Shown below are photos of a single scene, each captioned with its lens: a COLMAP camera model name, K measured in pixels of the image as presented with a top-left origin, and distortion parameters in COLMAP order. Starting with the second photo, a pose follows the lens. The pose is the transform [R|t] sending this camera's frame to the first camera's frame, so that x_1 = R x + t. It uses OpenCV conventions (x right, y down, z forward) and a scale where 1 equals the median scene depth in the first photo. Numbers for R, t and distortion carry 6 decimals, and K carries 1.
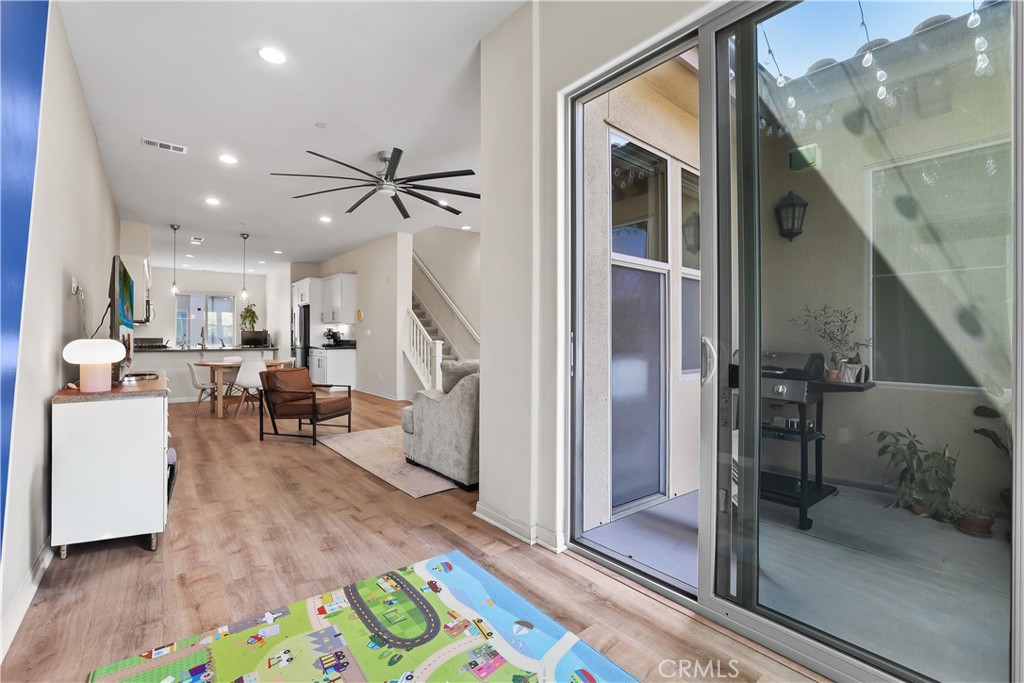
lens RADIAL K [[446.7, 0, 510.2], [0, 446.7, 334.6], [0, 0, 1]] dist [-0.039068, 0.011214]
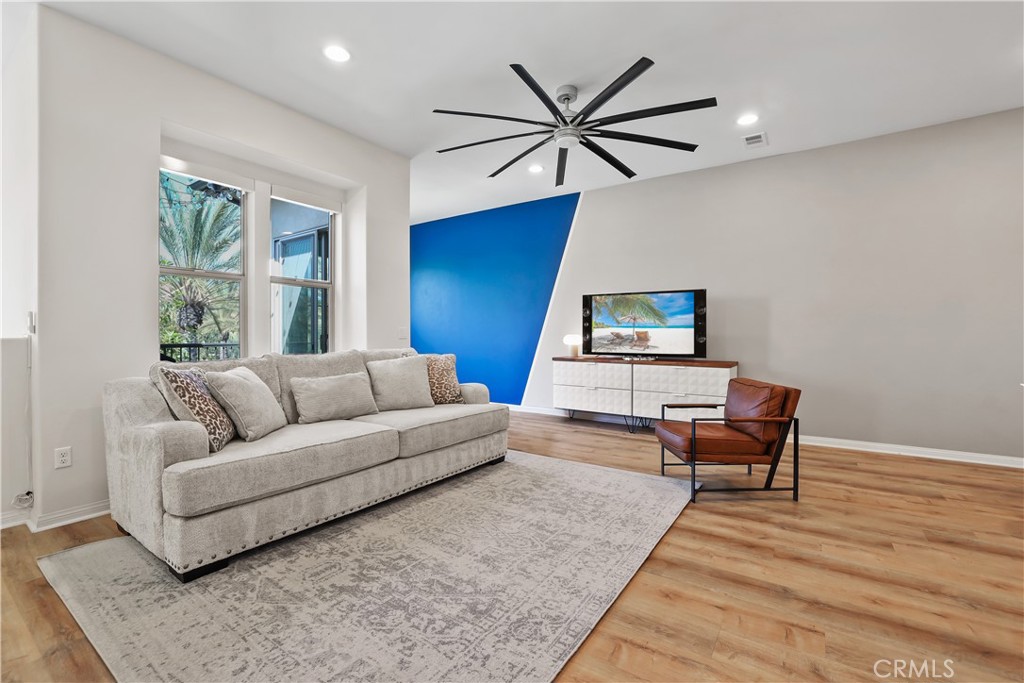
lens RADIAL K [[446.7, 0, 500.6], [0, 446.7, 337.4], [0, 0, 1]] dist [-0.039068, 0.011214]
pose [[-0.966588, 0.006459, -0.256254, 0.012447], [0.006743, 0.999977, -0.000232, 0.005106], [0.256246, -0.001952, -0.966610, 0.824321]]
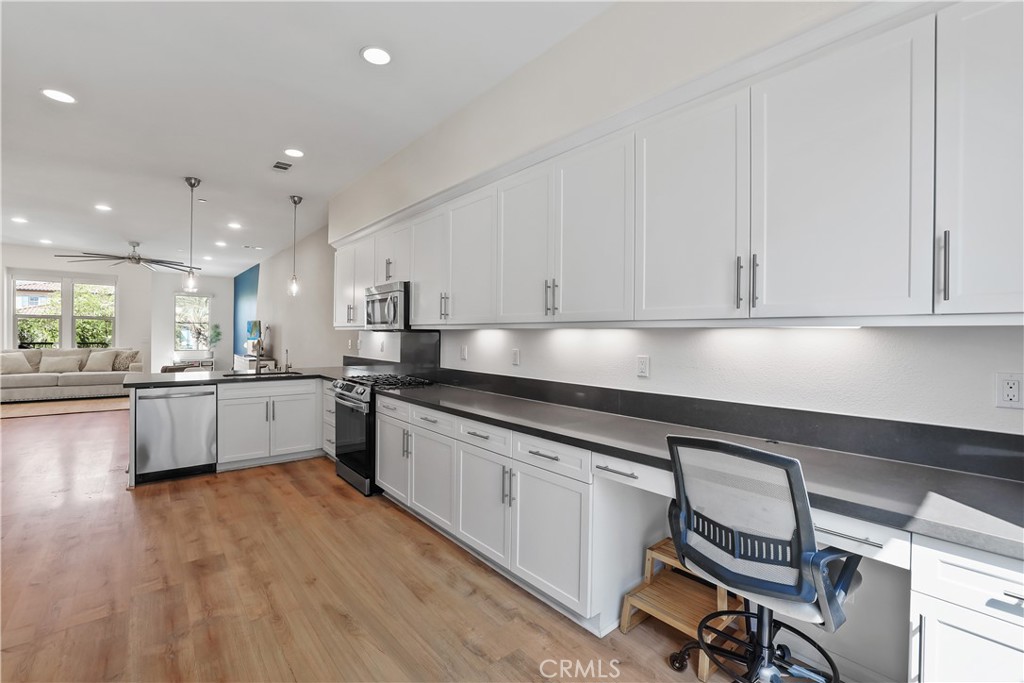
lens RADIAL K [[446.7, 0, 511.0], [0, 446.7, 341.4], [0, 0, 1]] dist [-0.039068, 0.011214]
pose [[-0.999872, -0.015380, -0.004337, -0.900632], [-0.015418, 0.999842, 0.008797, -0.020974], [0.004201, 0.008863, -0.999952, 1.373740]]
